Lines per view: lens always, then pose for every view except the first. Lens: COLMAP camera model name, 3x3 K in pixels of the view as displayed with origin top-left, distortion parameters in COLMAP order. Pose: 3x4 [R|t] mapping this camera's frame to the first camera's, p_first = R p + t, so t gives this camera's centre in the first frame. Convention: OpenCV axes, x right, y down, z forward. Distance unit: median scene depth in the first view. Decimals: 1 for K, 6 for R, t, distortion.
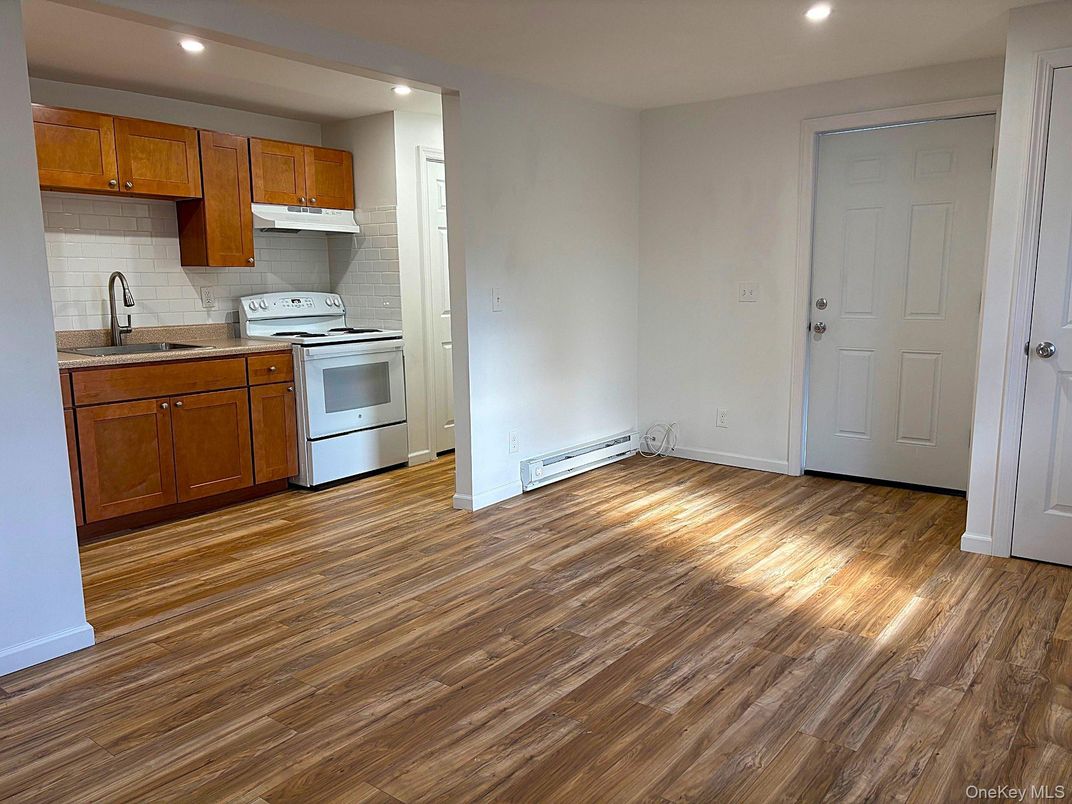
lens RADIAL K [[805.5, 0, 544.2], [0, 805.5, 406.5], [0, 0, 1]] dist [0.062345, -0.055216]
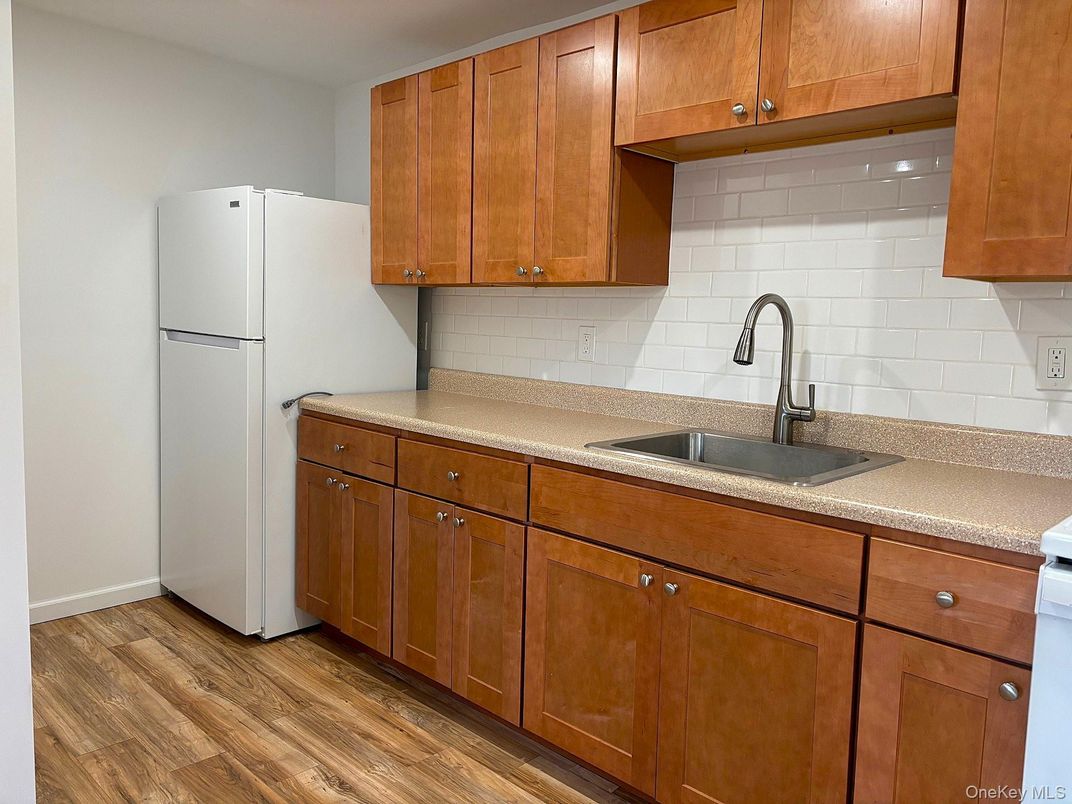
lens RADIAL K [[805.5, 0, 532.0], [0, 805.5, 391.7], [0, 0, 1]] dist [0.062345, -0.055216]
pose [[-0.106030, 0.097741, -0.989548, -0.021602], [-0.185655, 0.975712, 0.116267, -0.140161], [0.976878, 0.196042, -0.085309, 0.929251]]
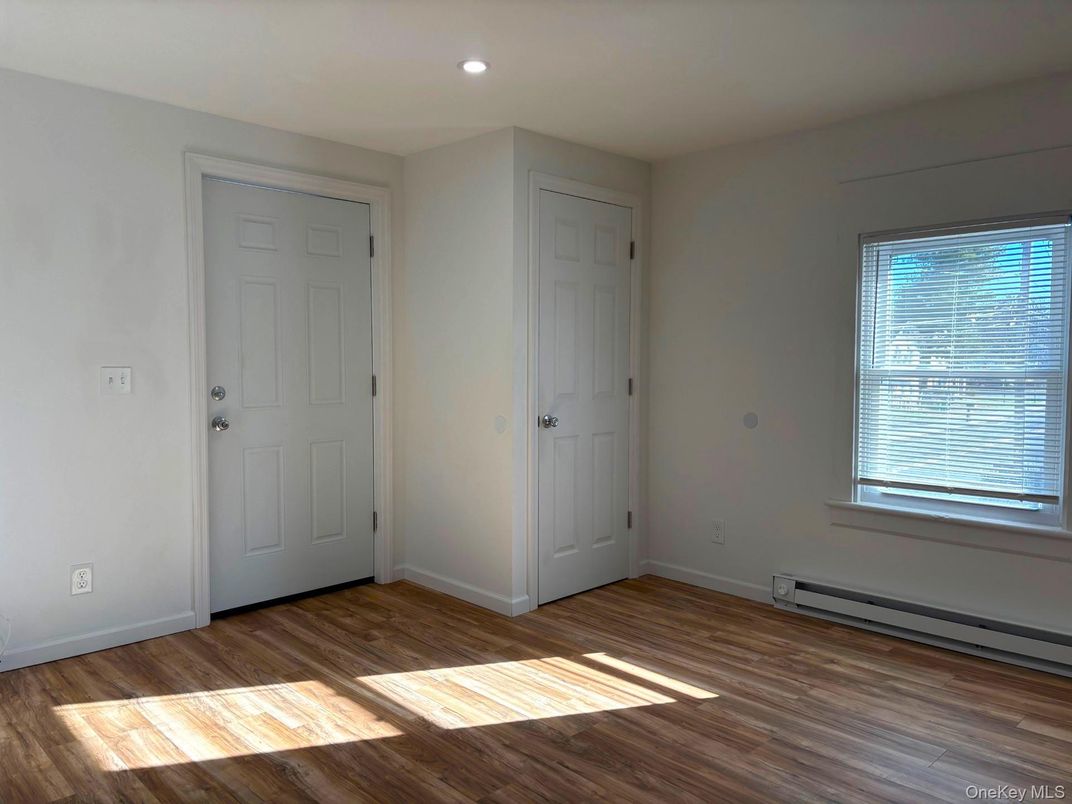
lens RADIAL K [[805.5, 0, 530.3], [0, 805.5, 398.8], [0, 0, 1]] dist [0.062345, -0.055216]
pose [[0.137249, -0.040171, 0.989722, -0.430499], [0.155169, 0.987713, 0.018571, -0.099705], [-0.978307, 0.151025, 0.141796, 0.672773]]
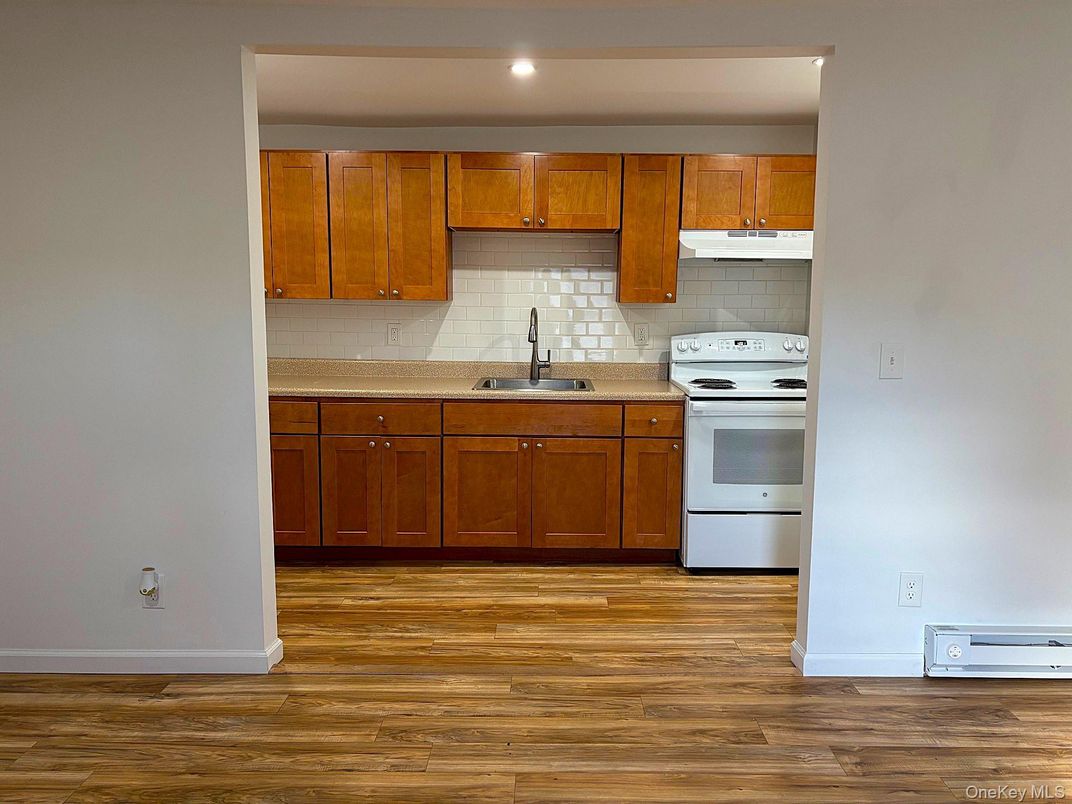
lens RADIAL K [[805.5, 0, 536.3], [0, 805.5, 394.4], [0, 0, 1]] dist [0.062345, -0.055216]
pose [[0.609402, 0.106323, -0.785700, 0.280072], [-0.139219, 0.989921, 0.025978, -0.085785], [0.780543, 0.093554, 0.618062, 0.401637]]
